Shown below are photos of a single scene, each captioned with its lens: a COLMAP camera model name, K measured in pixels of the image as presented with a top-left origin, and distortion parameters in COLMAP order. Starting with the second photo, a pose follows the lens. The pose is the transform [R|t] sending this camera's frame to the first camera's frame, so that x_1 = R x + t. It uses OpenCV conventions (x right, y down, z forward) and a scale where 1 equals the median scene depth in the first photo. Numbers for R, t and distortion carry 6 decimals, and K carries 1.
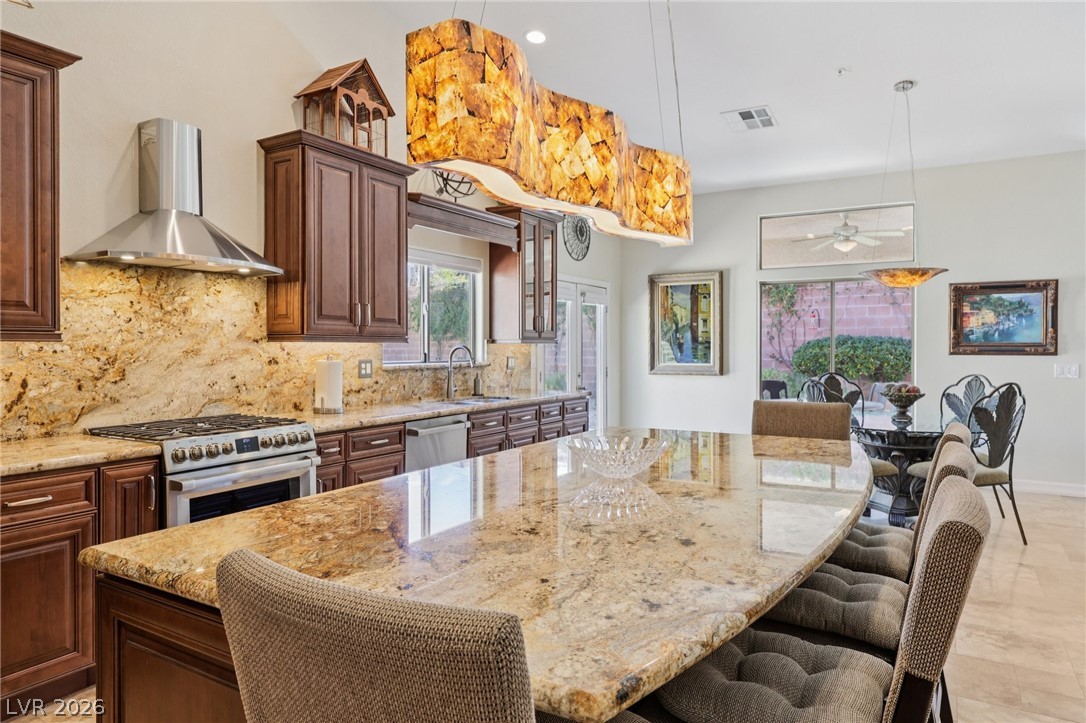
lens RADIAL K [[685.5, 0, 542.0], [0, 685.5, 350.7], [0, 0, 1]] dist [0.005632, -0.002444]
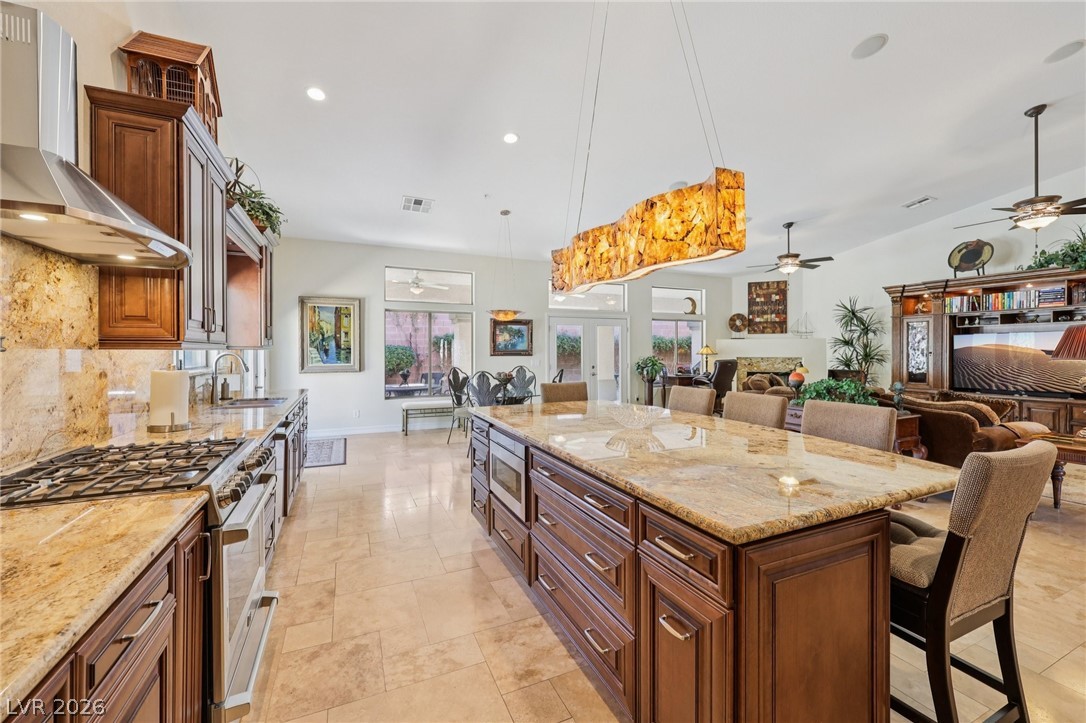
lens RADIAL K [[440.3, 0, 548.7], [0, 440.3, 351.7], [0, 0, 1]] dist [-0.000751, 0.000448]
pose [[0.566592, -0.002004, 0.823996, -0.452805], [0.004240, 0.999991, -0.000483, -0.006555], [-0.823987, 0.003767, 0.566596, 0.256149]]
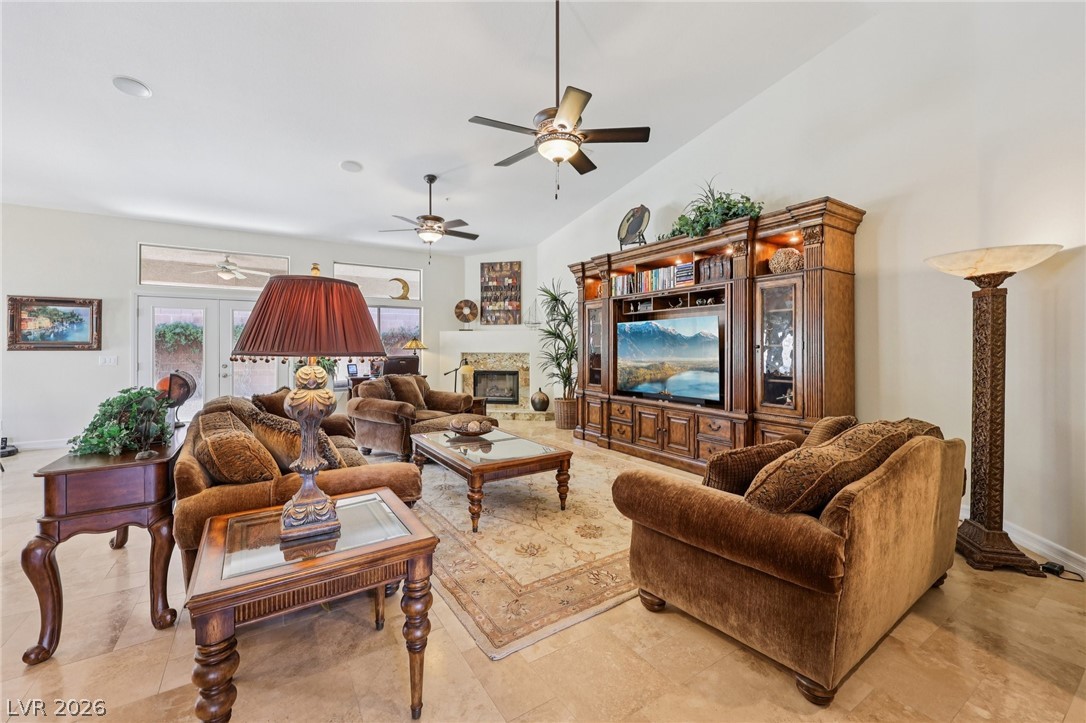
lens RADIAL K [[440.3, 0, 545.3], [0, 440.3, 344.7], [0, 0, 1]] dist [-0.000751, 0.000448]
pose [[0.444161, 0.005256, 0.895931, 0.428486], [0.002768, 0.999970, -0.007238, 0.005831], [-0.895943, 0.005695, 0.444133, -0.396773]]
